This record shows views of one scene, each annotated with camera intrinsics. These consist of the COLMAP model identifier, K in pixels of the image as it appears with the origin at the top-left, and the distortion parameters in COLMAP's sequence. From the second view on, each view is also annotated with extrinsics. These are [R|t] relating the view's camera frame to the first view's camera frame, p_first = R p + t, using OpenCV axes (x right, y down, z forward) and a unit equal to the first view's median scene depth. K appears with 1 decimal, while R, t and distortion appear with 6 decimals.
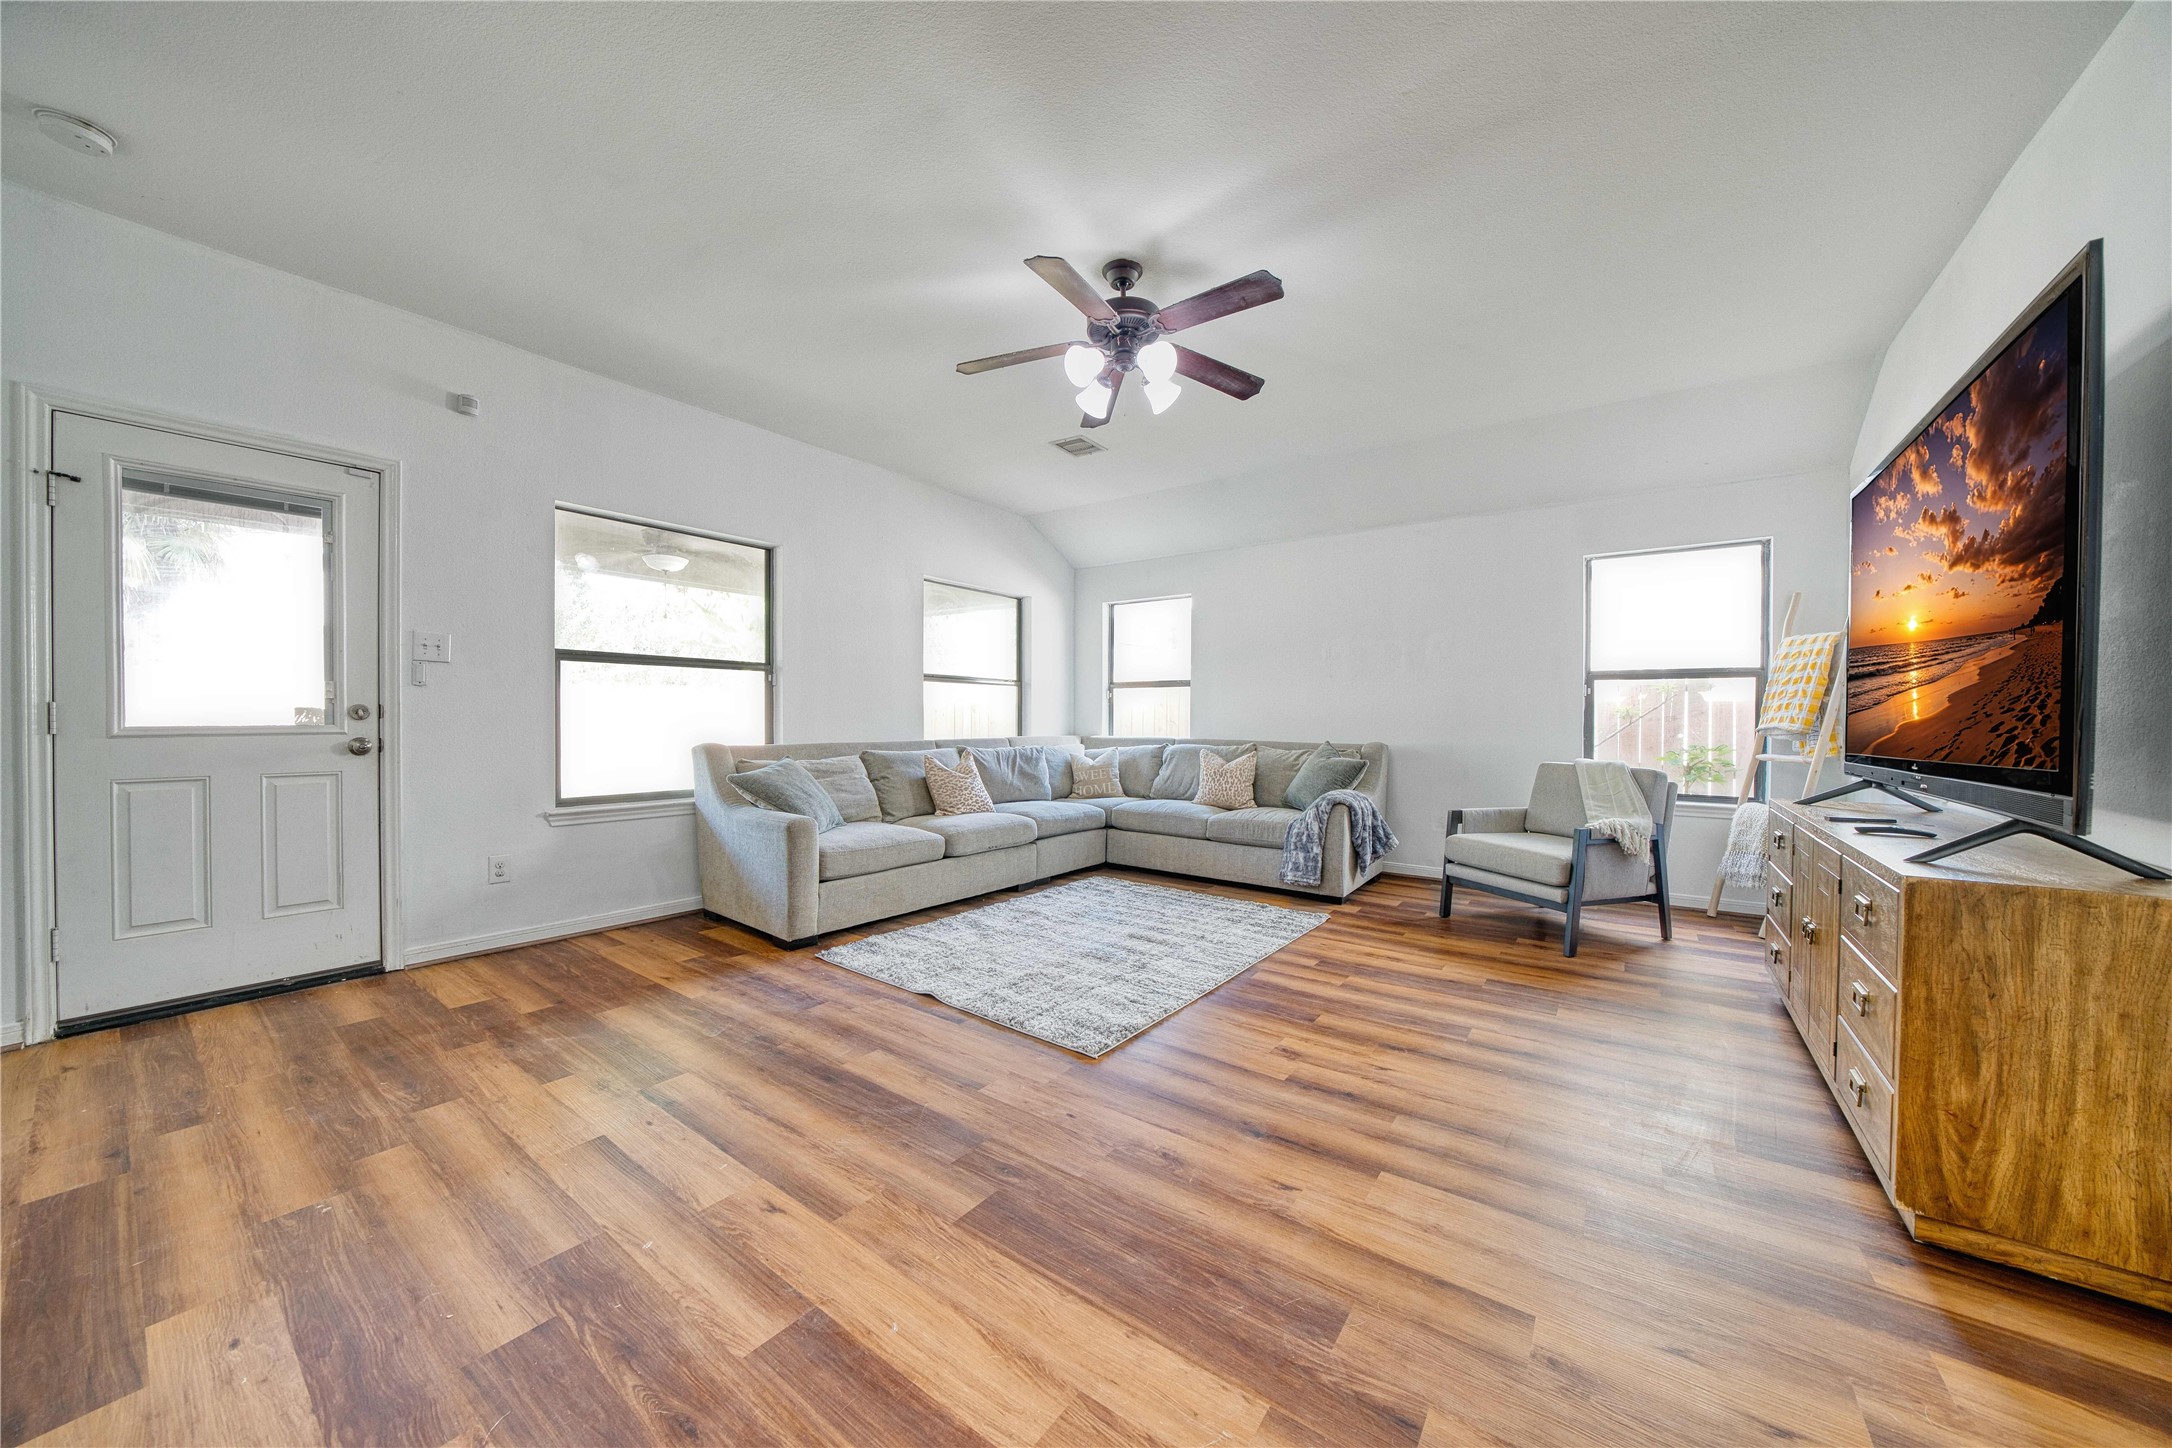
lens RADIAL K [[749.3, 0, 1086.0], [0, 749.3, 724.0], [0, 0, 1]] dist [-0.025389, 0.002344]
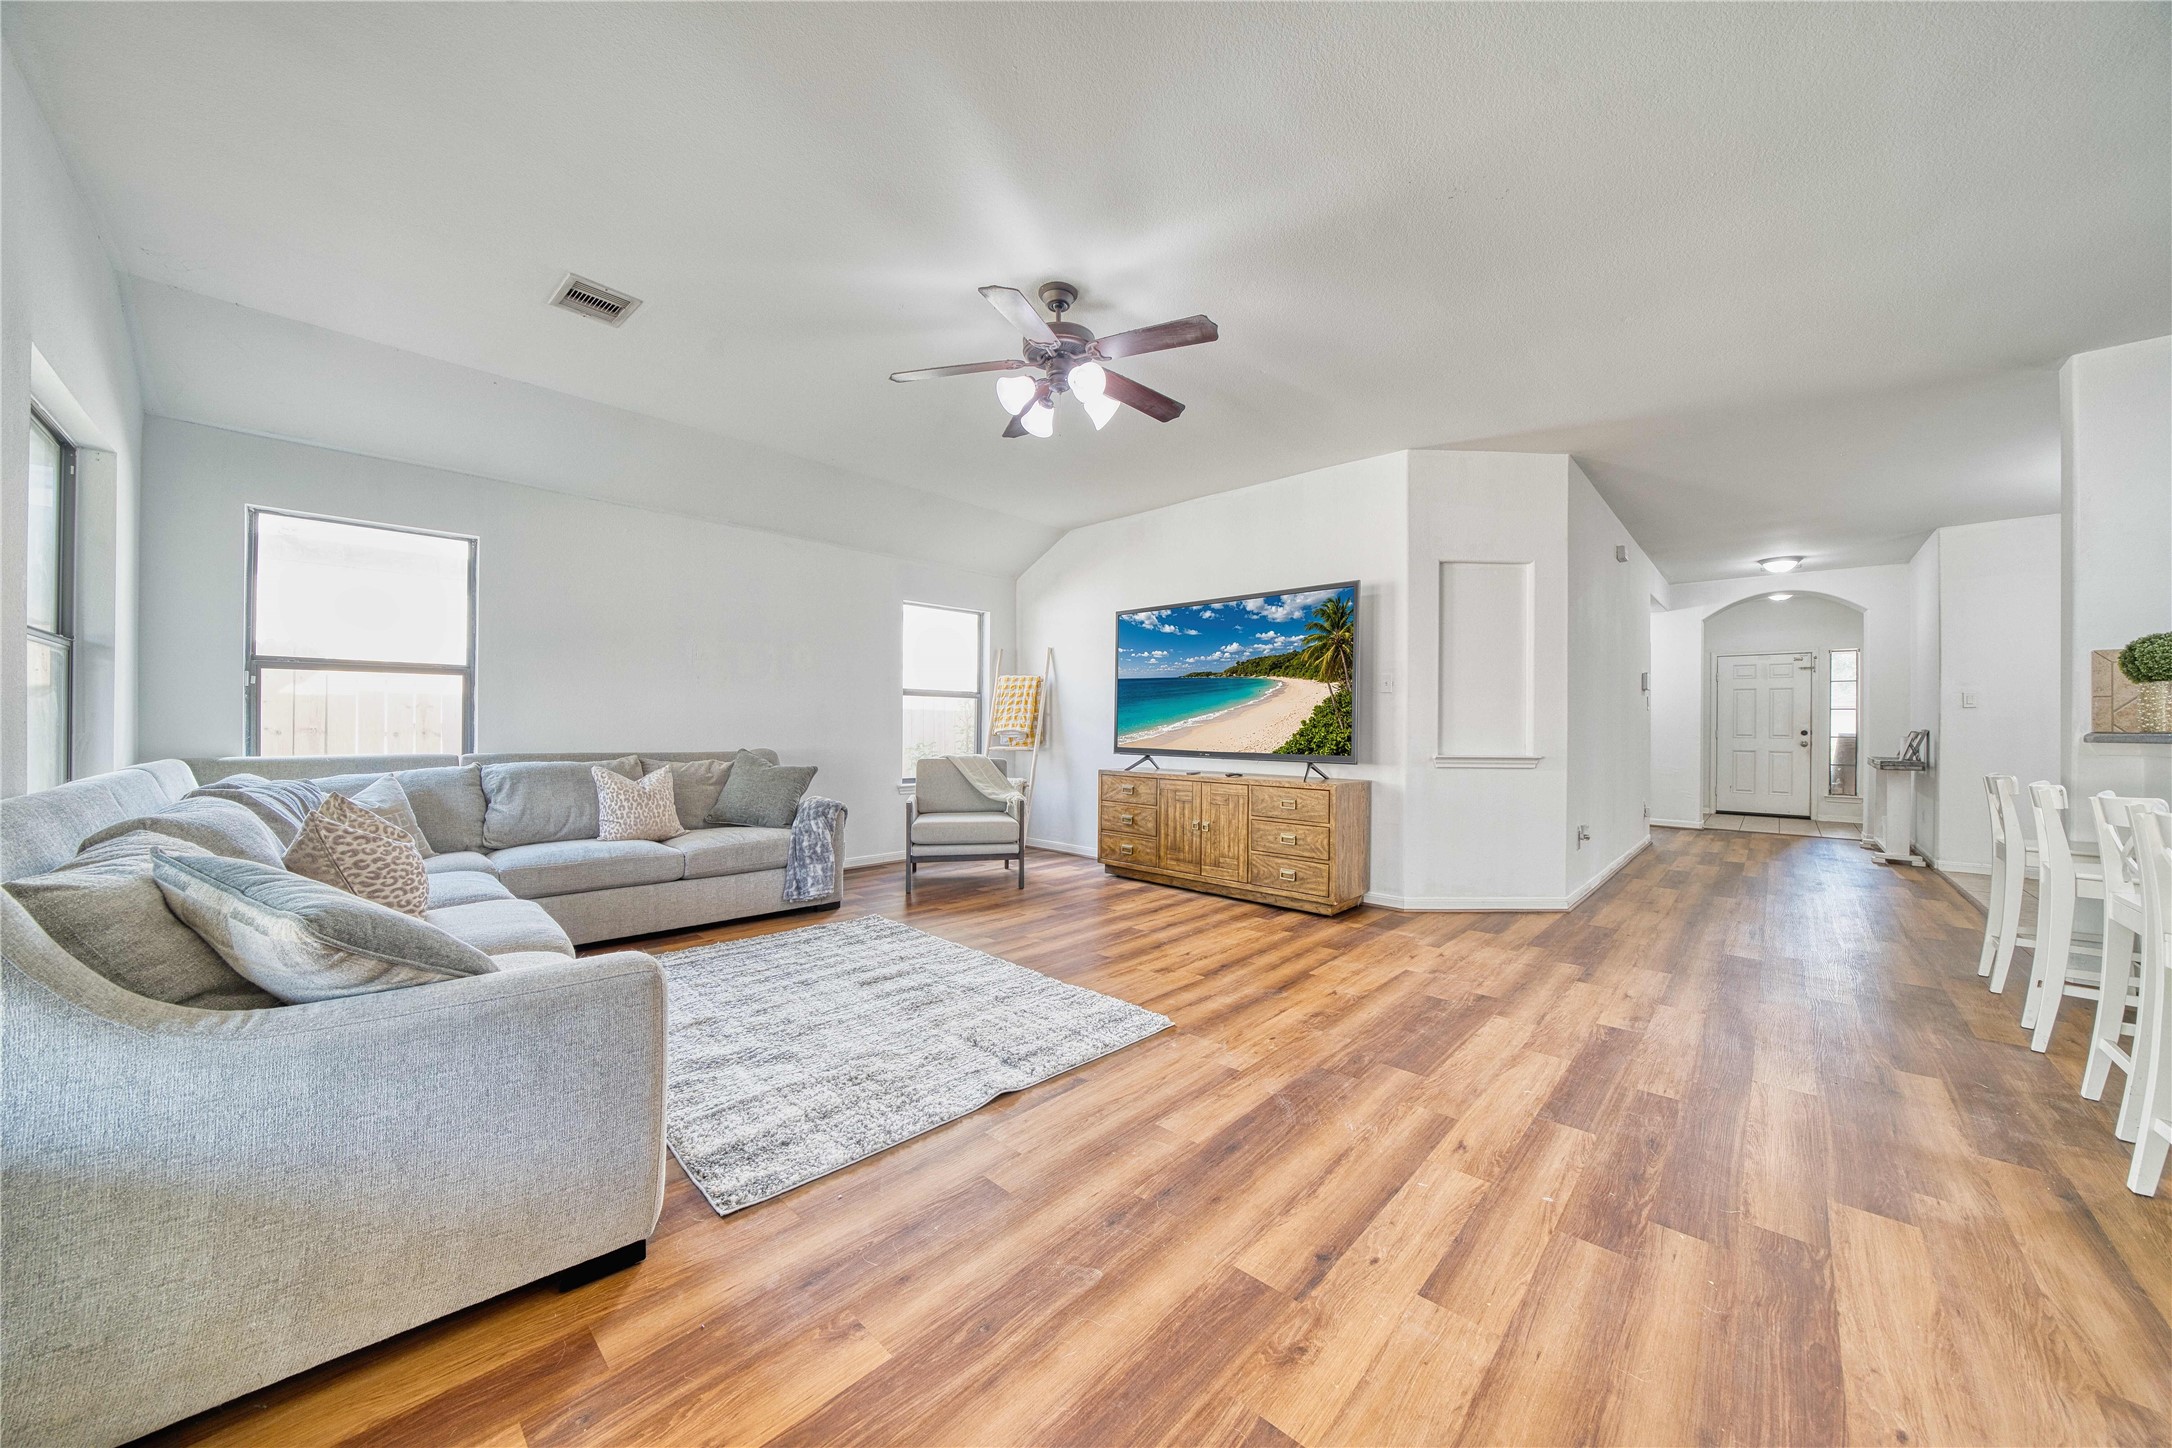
lens RADIAL K [[749.3, 0, 1086.0], [0, 749.3, 724.0], [0, 0, 1]] dist [-0.025389, 0.002344]
pose [[0.128644, -0.001798, 0.991689, -0.751821], [0.002095, 0.999997, 0.001541, -0.012122], [-0.991689, 0.001879, 0.128647, 0.646496]]
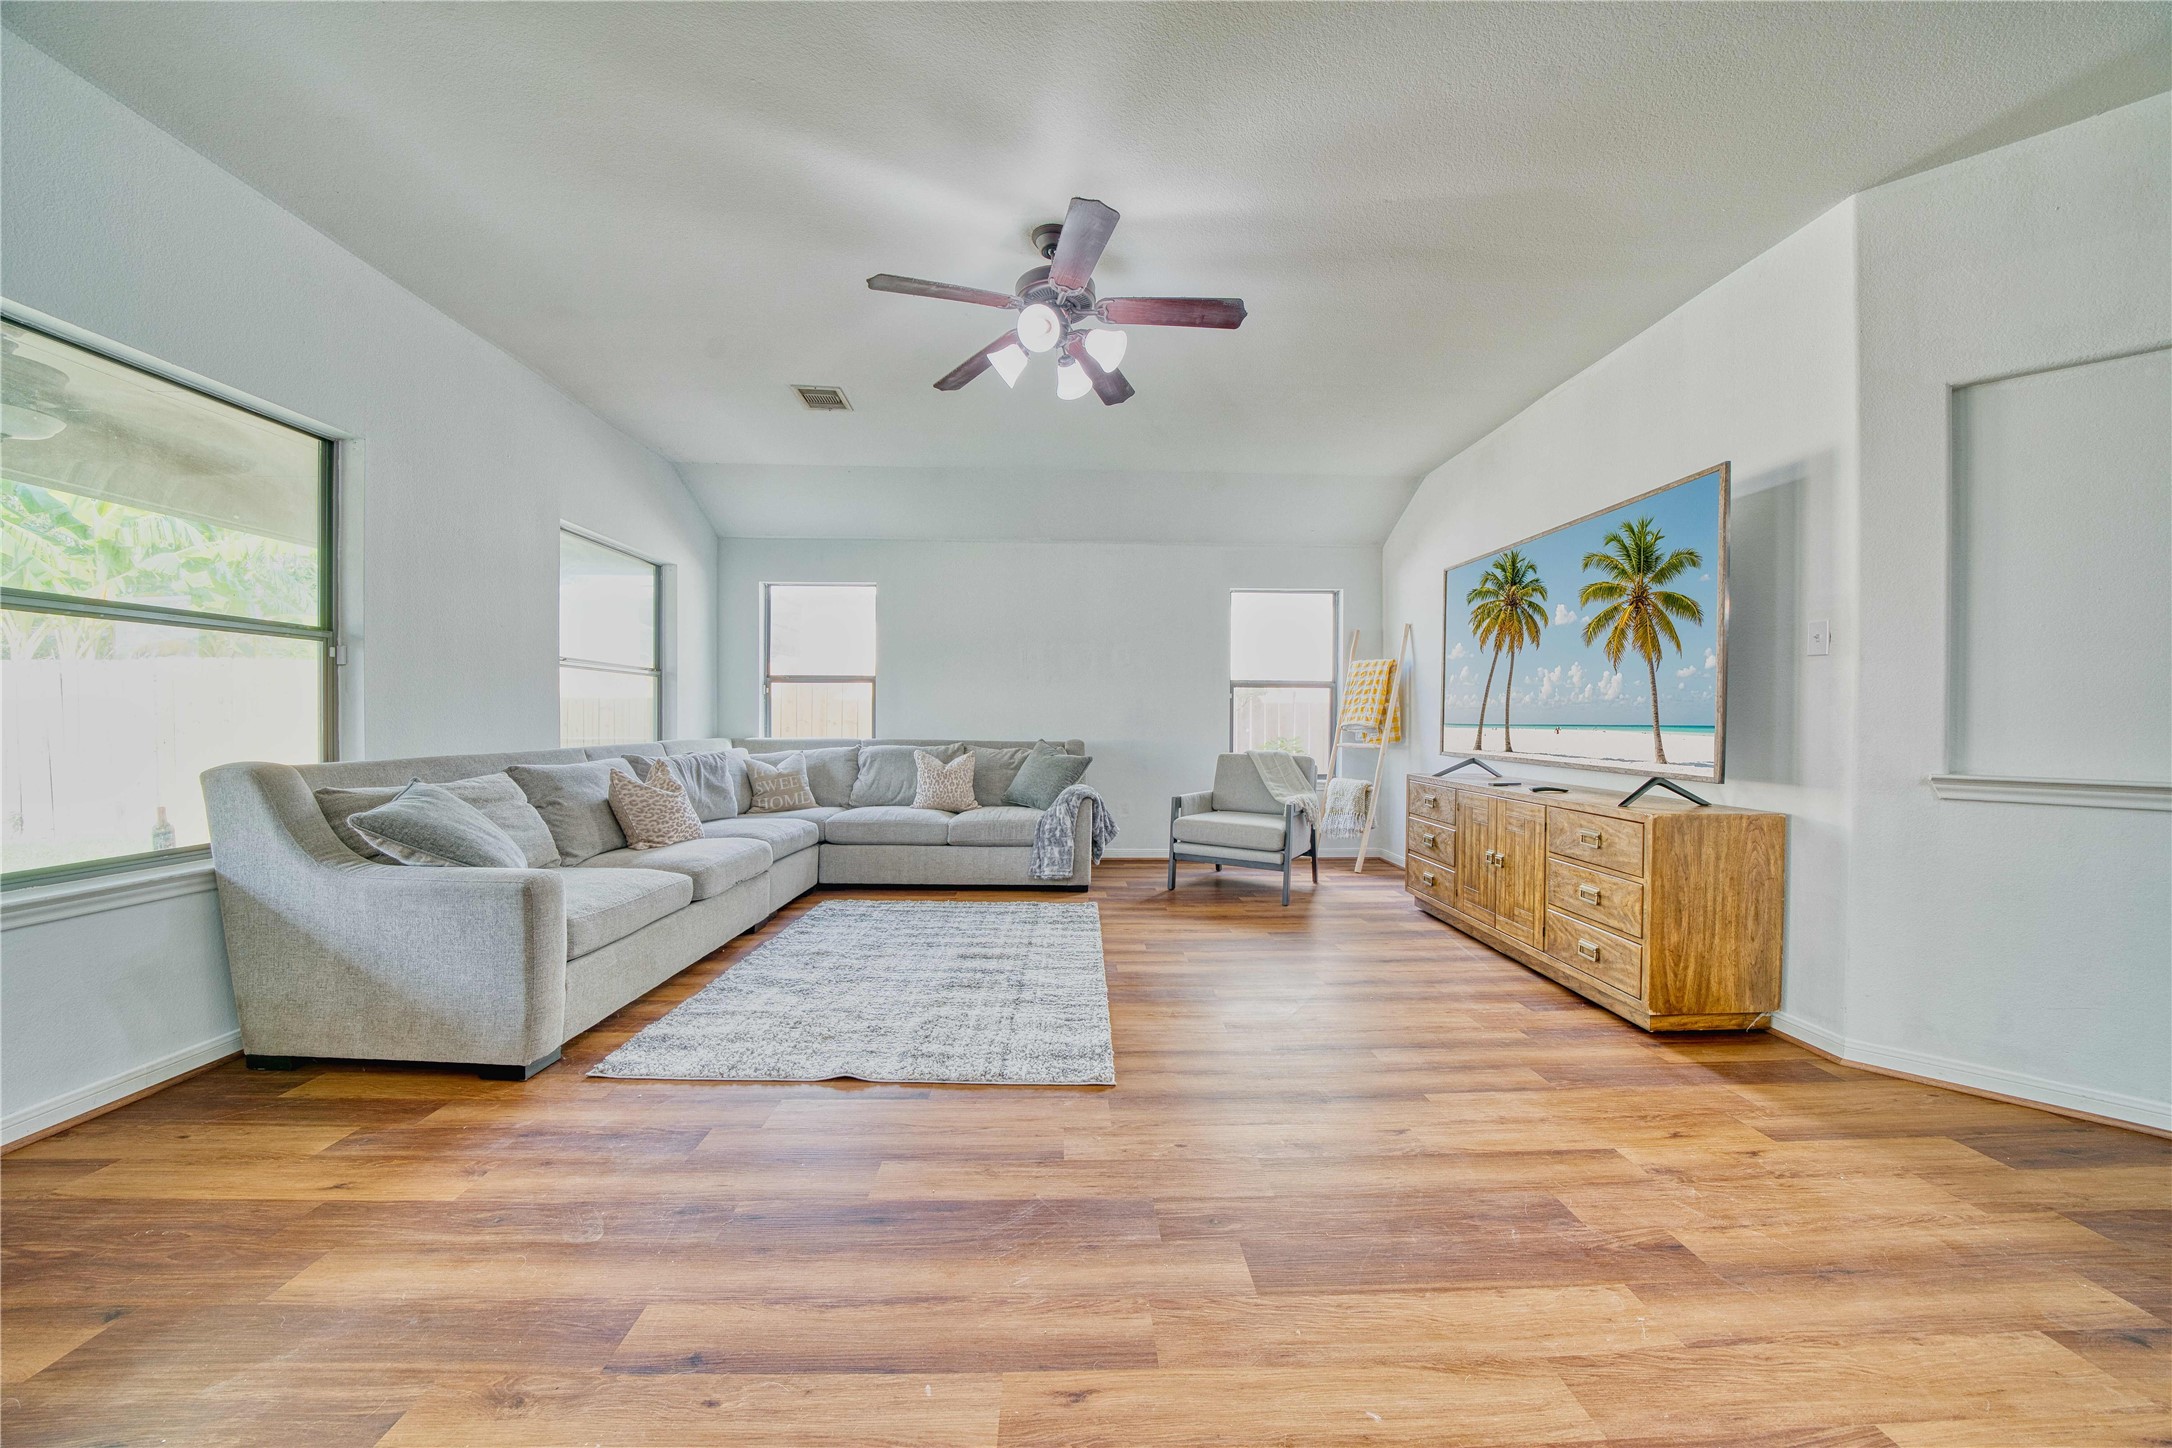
lens RADIAL K [[749.3, 0, 1086.0], [0, 749.3, 724.0], [0, 0, 1]] dist [-0.025389, 0.002344]
pose [[0.787909, -0.005821, 0.615765, -0.384163], [0.003669, 0.999982, 0.004758, -0.004668], [-0.615781, -0.001490, 0.787916, 0.189662]]
